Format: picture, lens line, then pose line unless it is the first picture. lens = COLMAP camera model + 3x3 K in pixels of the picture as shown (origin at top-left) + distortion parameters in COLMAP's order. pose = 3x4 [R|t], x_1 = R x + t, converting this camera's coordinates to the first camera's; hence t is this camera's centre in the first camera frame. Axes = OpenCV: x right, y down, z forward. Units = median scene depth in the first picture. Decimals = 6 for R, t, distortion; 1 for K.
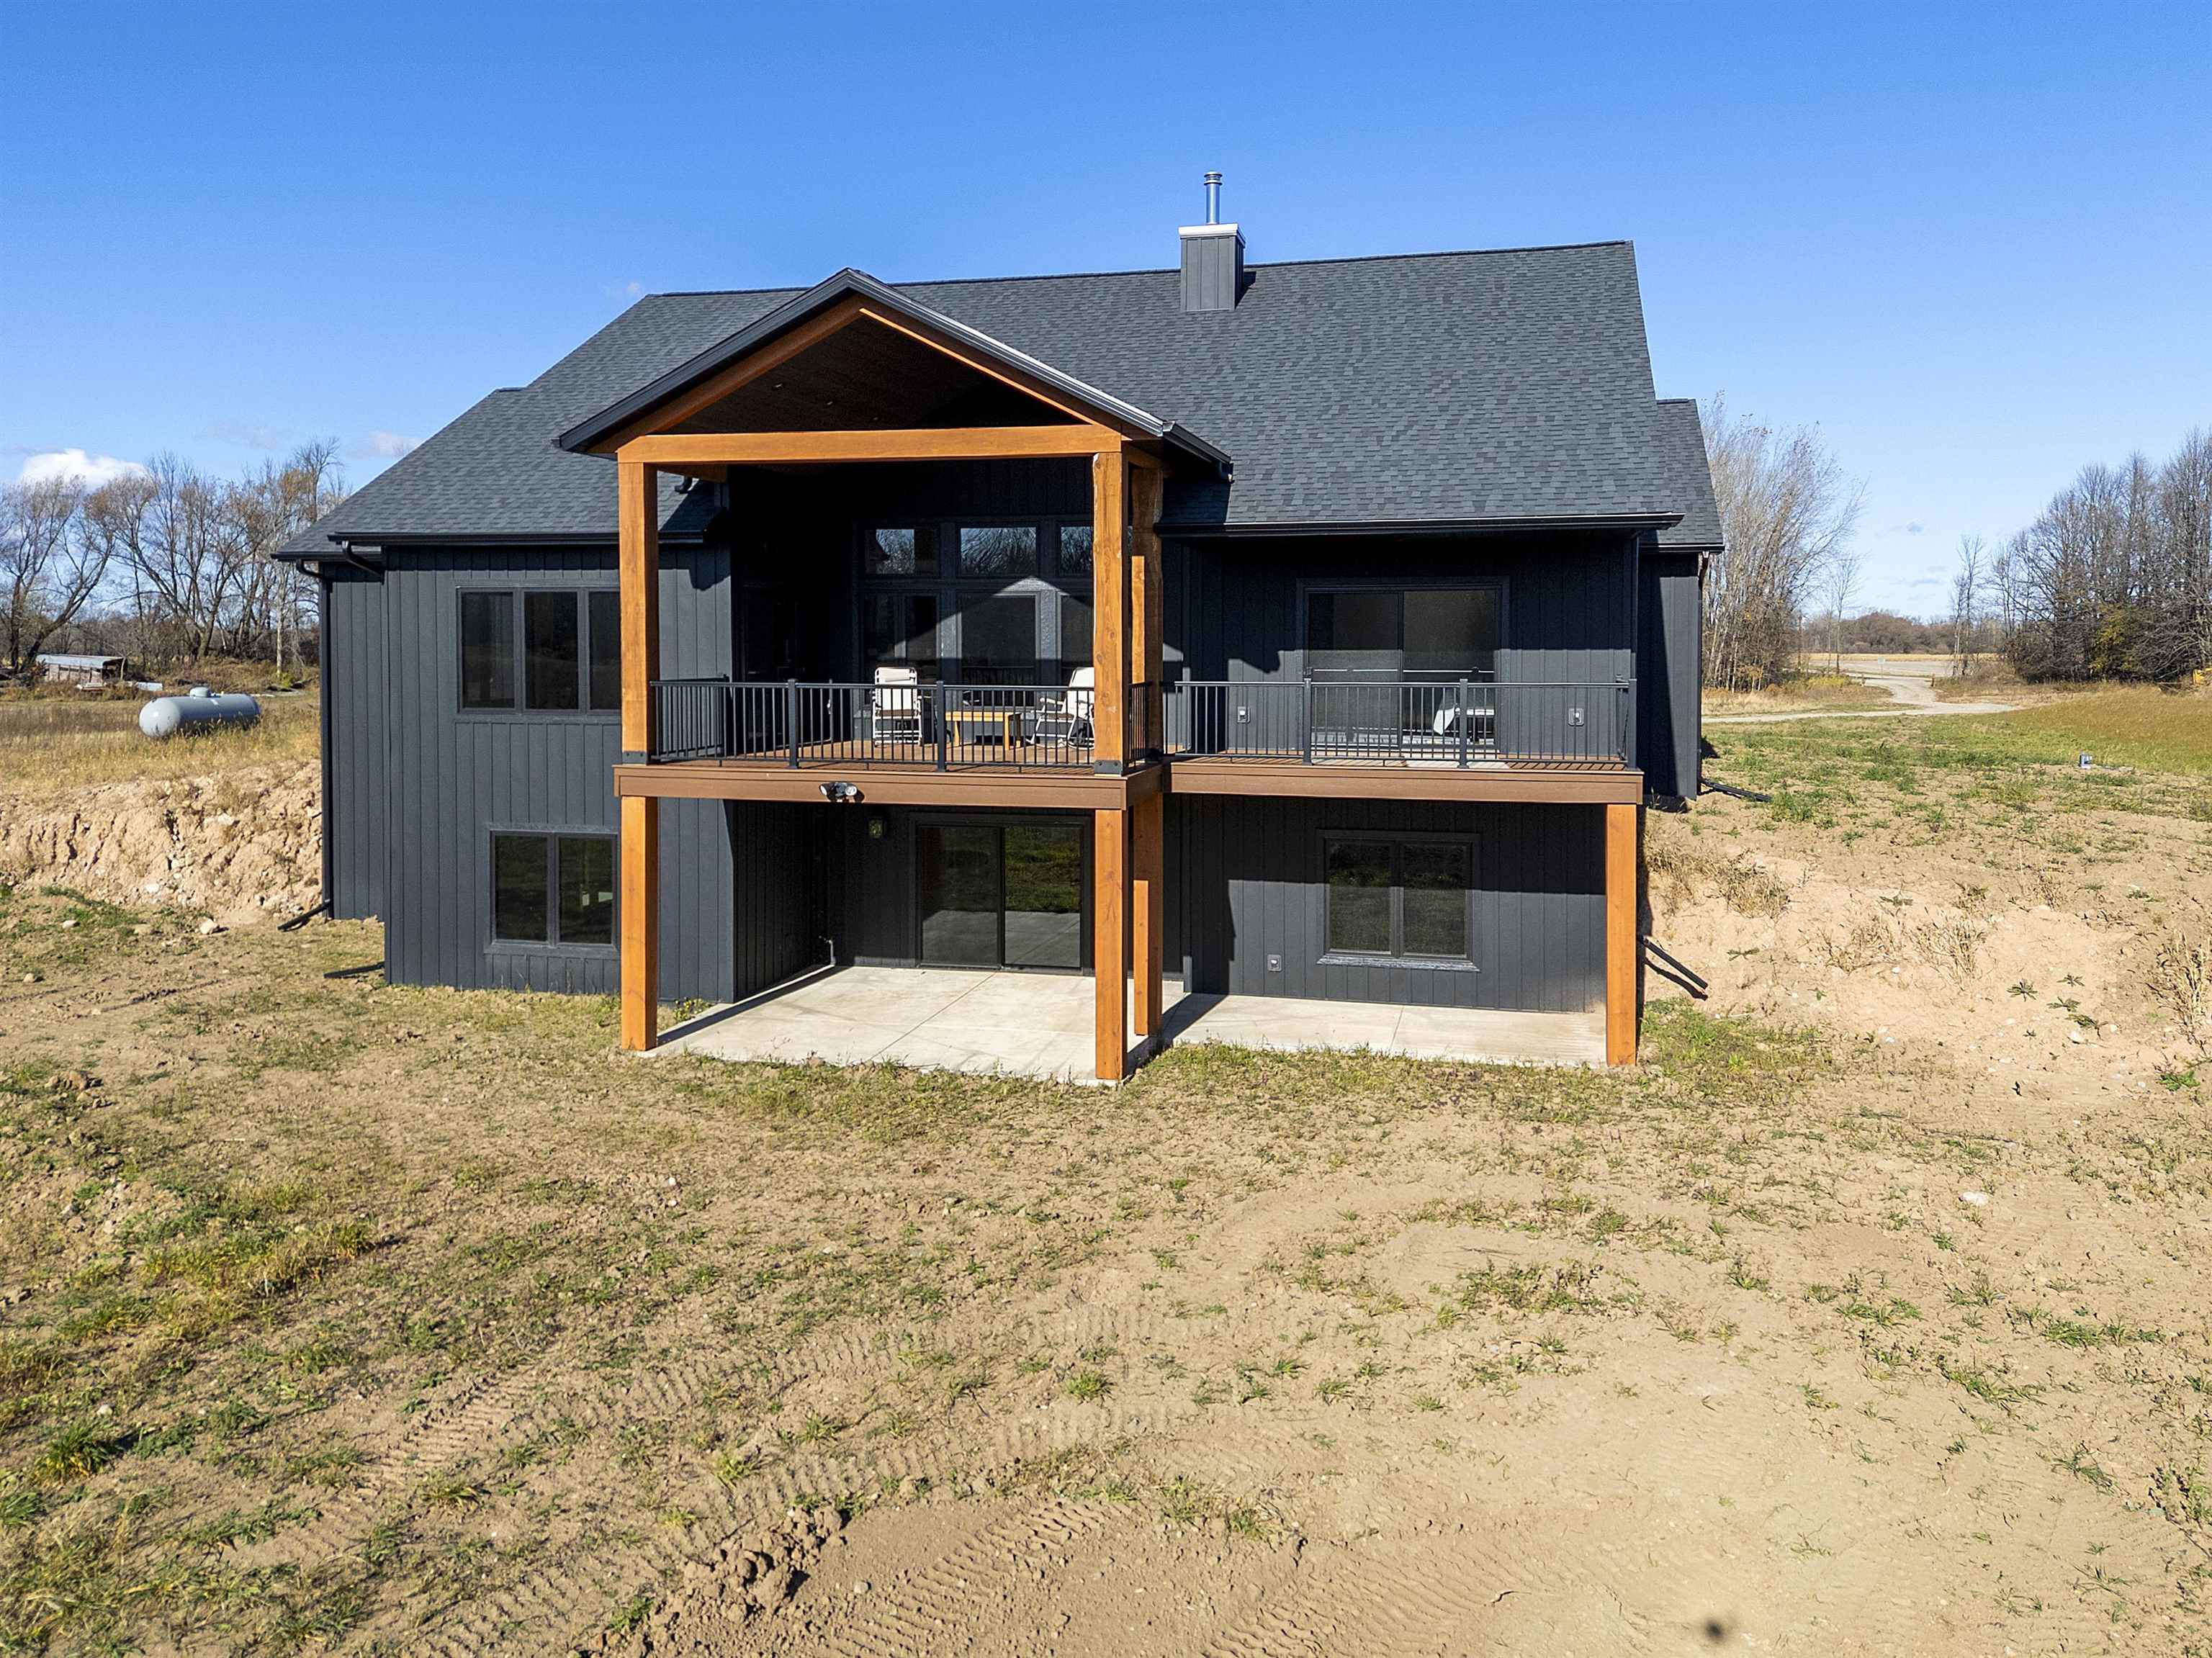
lens RADIAL K [[1678.1, 0, 1113.2], [0, 1678.1, 678.1], [0, 0, 1]] dist [0.030438, -0.002111]
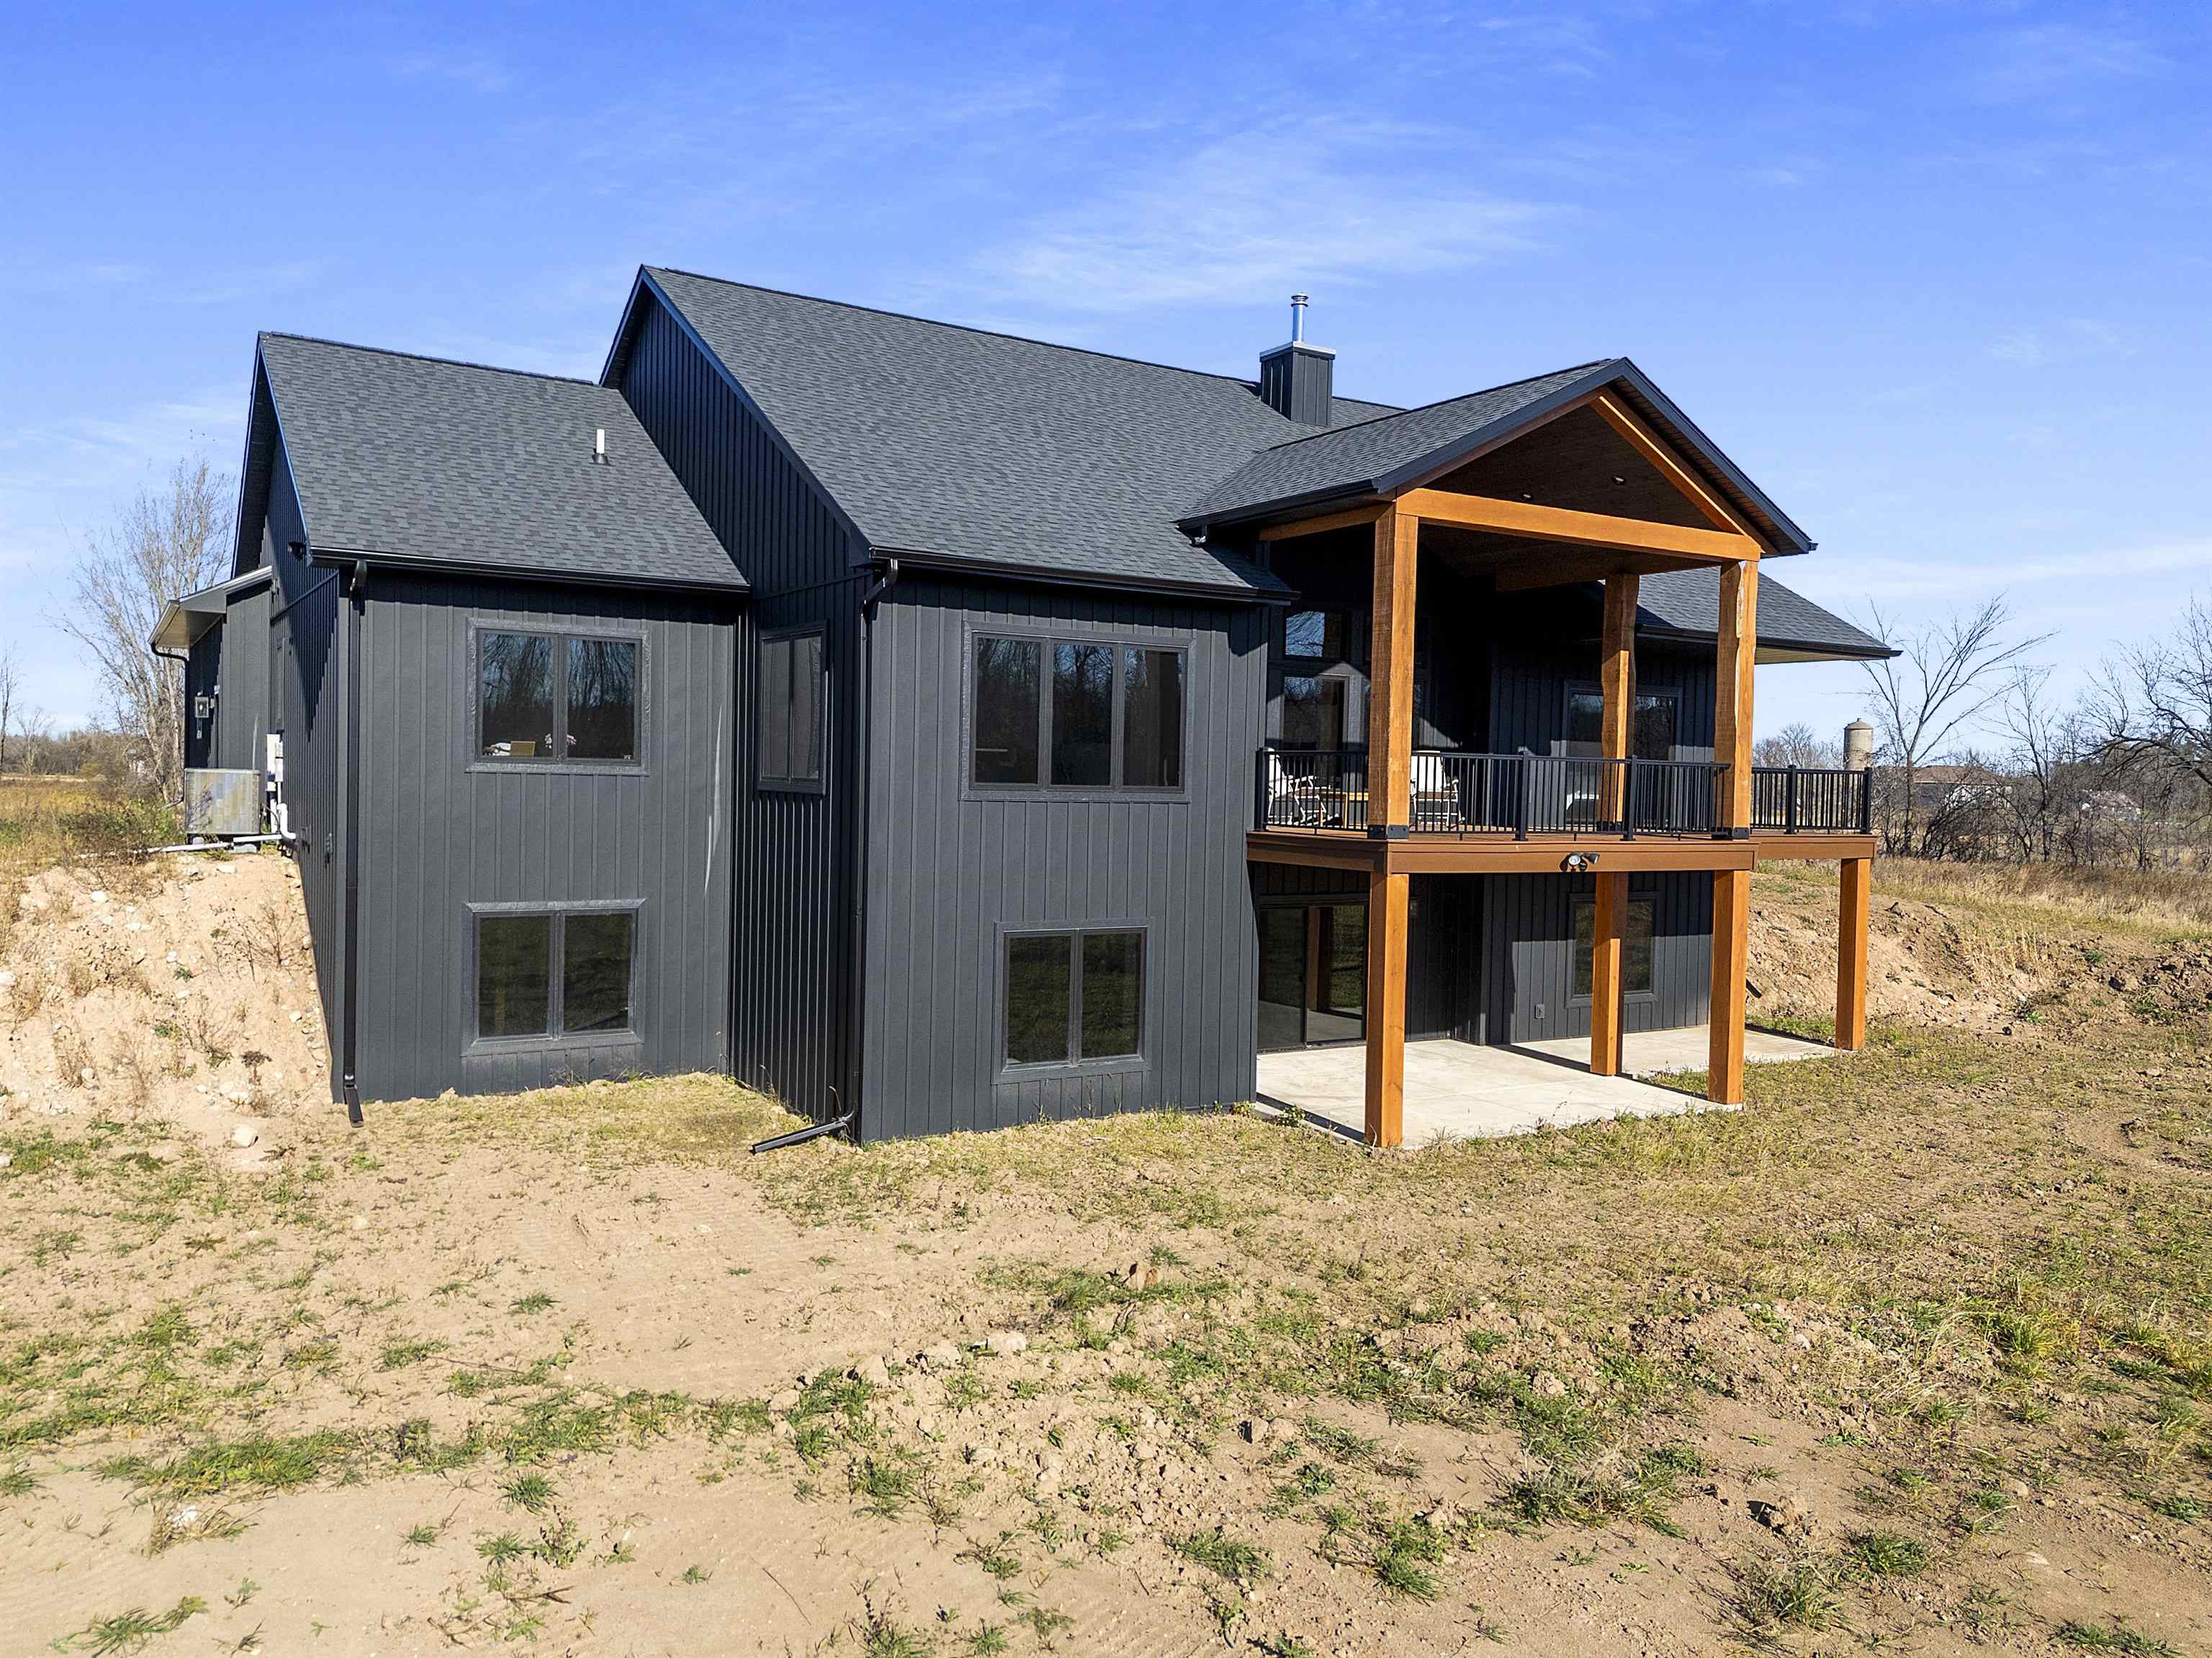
lens RADIAL K [[1616.1, 0, 1106.7], [0, 1616.1, 818.1], [0, 0, 1]] dist [0.078533, -0.068720]
pose [[0.698437, -0.000539, 0.715672, -0.927057], [-0.005654, 0.999964, 0.006271, 0.031186], [-0.715650, -0.008426, 0.698409, 0.434198]]
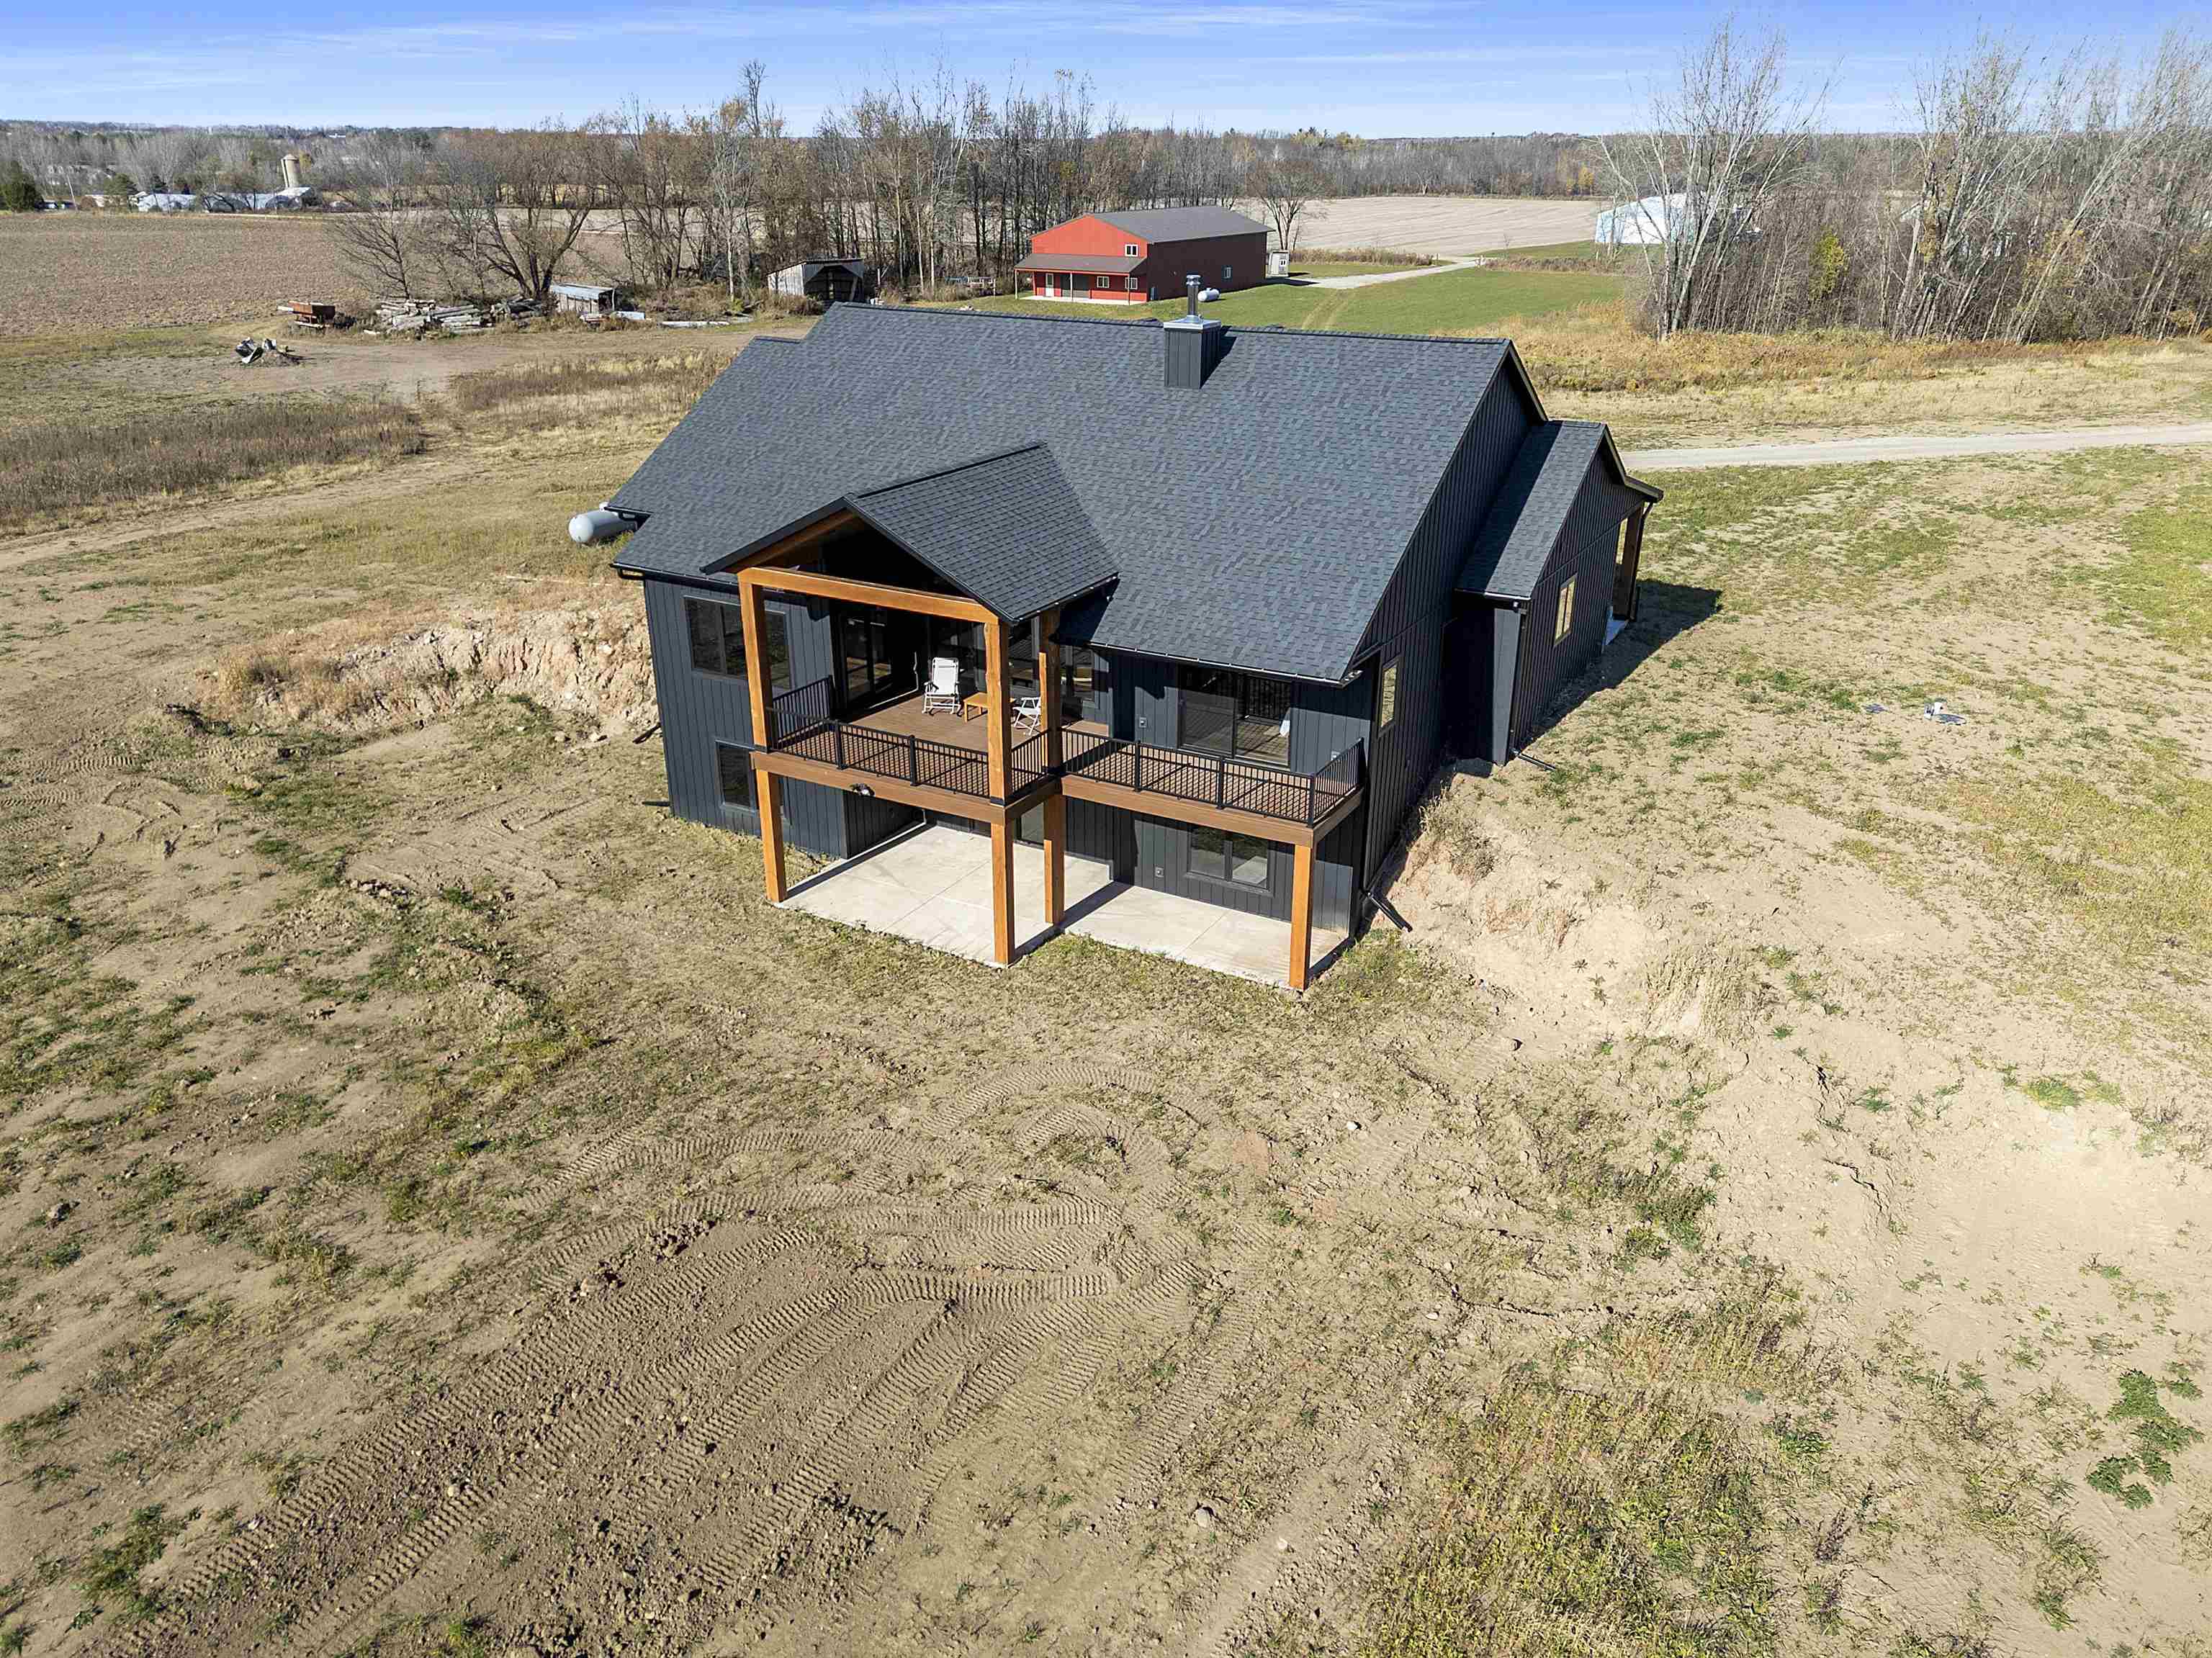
lens RADIAL K [[1616.1, 0, 1106.7], [0, 1616.1, 818.1], [0, 0, 1]] dist [0.078533, -0.068720]
pose [[0.962290, 0.103484, -0.251572, 0.434949], [-0.006262, 0.932996, 0.359833, -0.437829], [0.271952, -0.344688, 0.898461, -0.388441]]
